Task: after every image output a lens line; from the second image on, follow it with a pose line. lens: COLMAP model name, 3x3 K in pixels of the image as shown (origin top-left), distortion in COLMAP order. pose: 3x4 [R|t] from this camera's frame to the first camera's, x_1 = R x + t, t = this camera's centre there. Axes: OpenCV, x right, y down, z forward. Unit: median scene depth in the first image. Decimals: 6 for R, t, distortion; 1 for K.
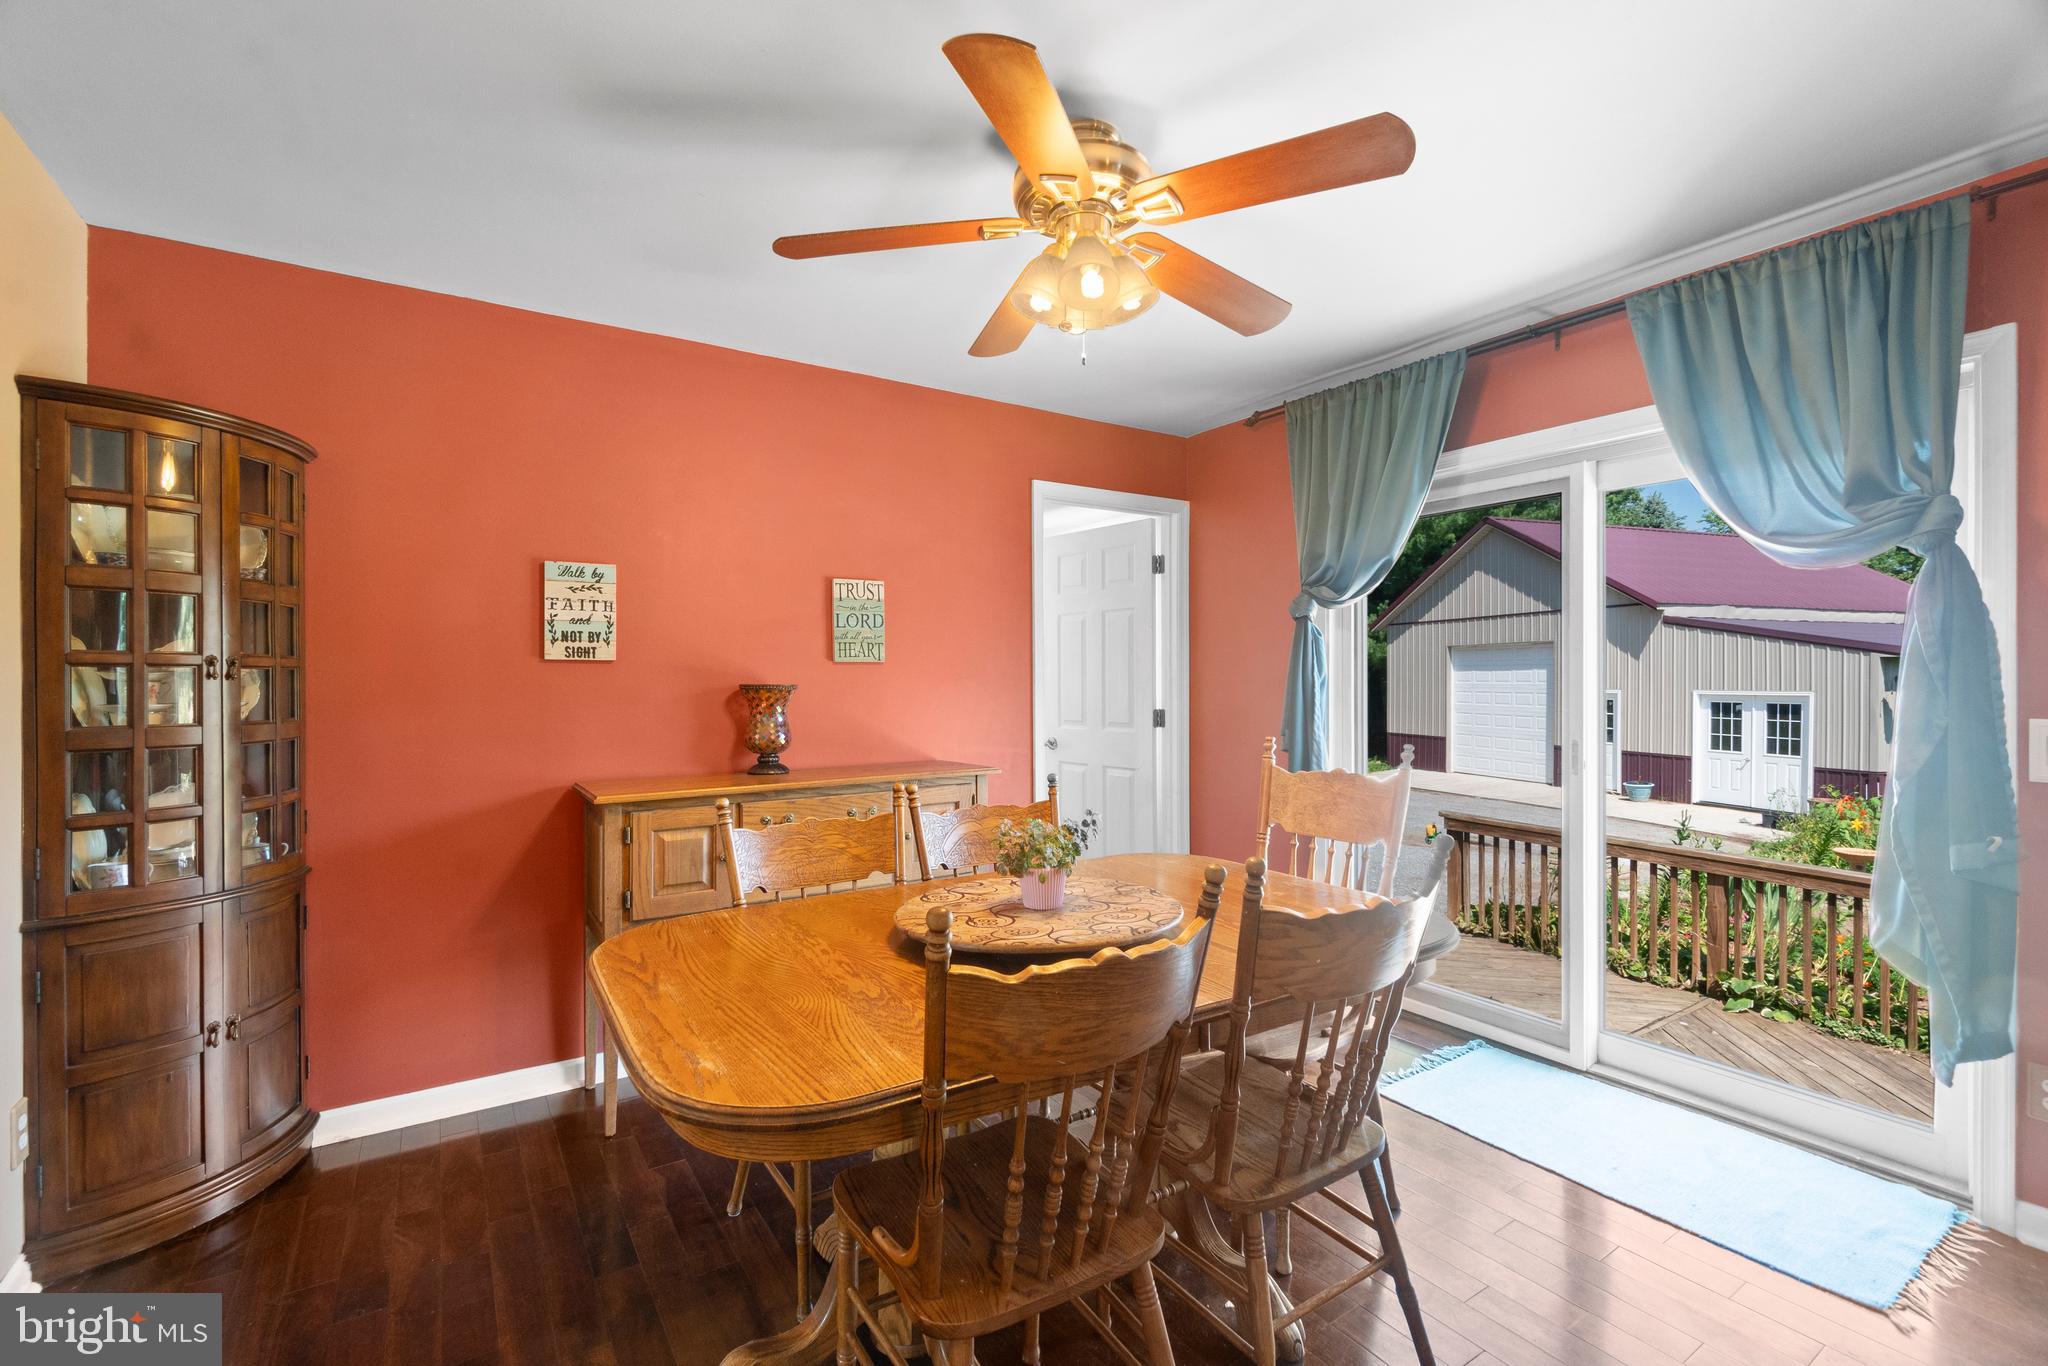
lens RADIAL K [[930.8, 0, 1024.0], [0, 930.8, 683.0], [0, 0, 1]] dist [0.042068, -0.000028]
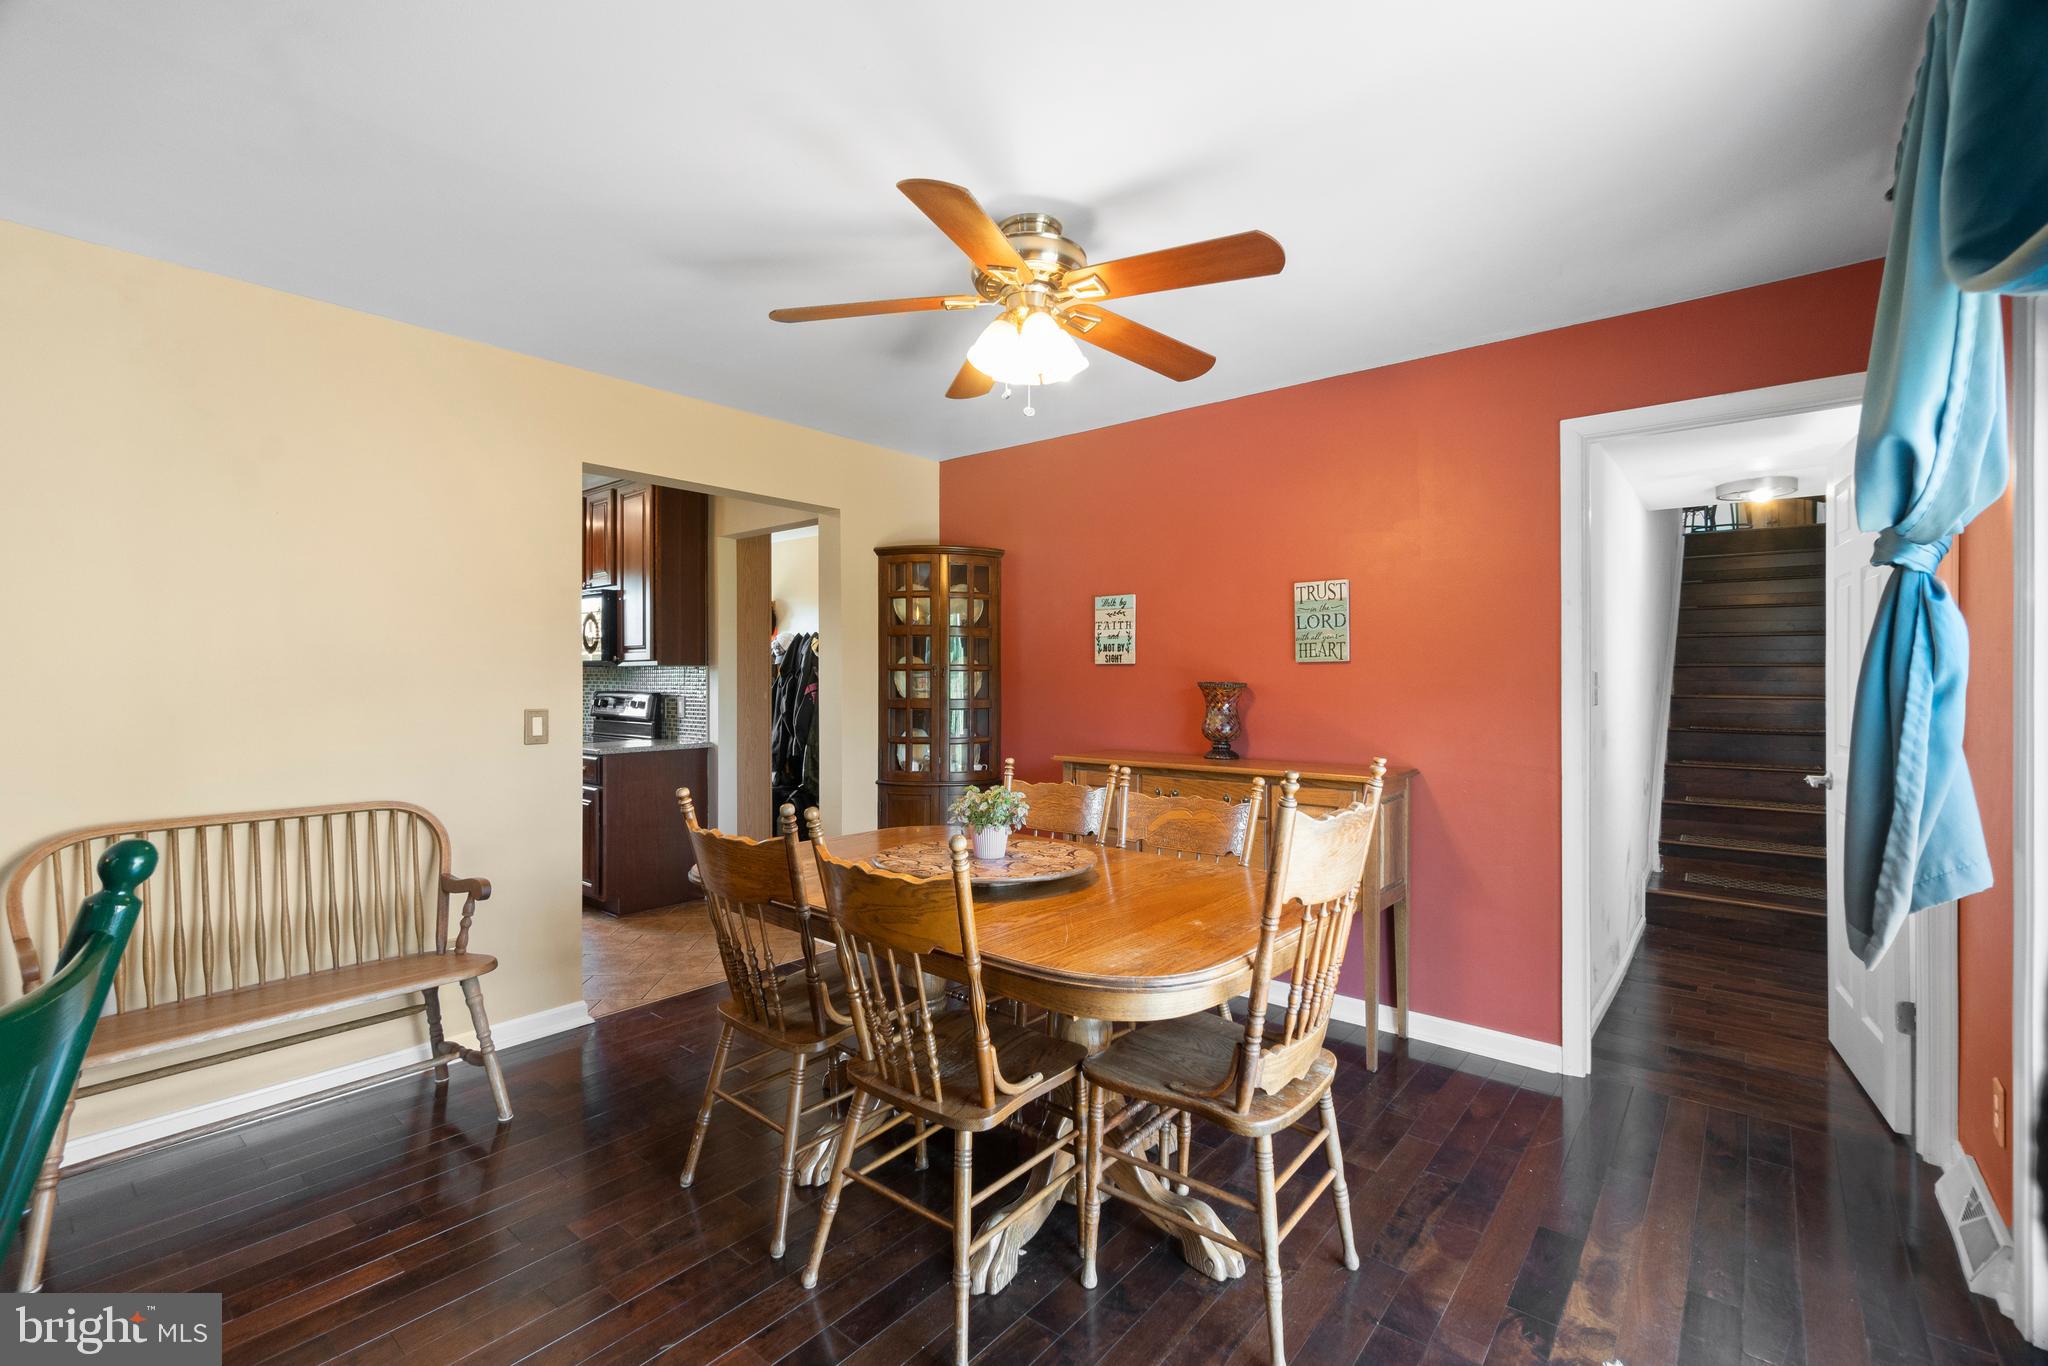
lens RADIAL K [[897.4, 0, 1011.8], [0, 897.4, 662.8], [0, 0, 1]] dist [-0.000505, -0.000329]
pose [[0.291554, -0.007812, -0.956522, 0.779521], [-0.000419, 0.999966, -0.008295, -0.014630], [0.956554, 0.002819, 0.291541, 0.451531]]
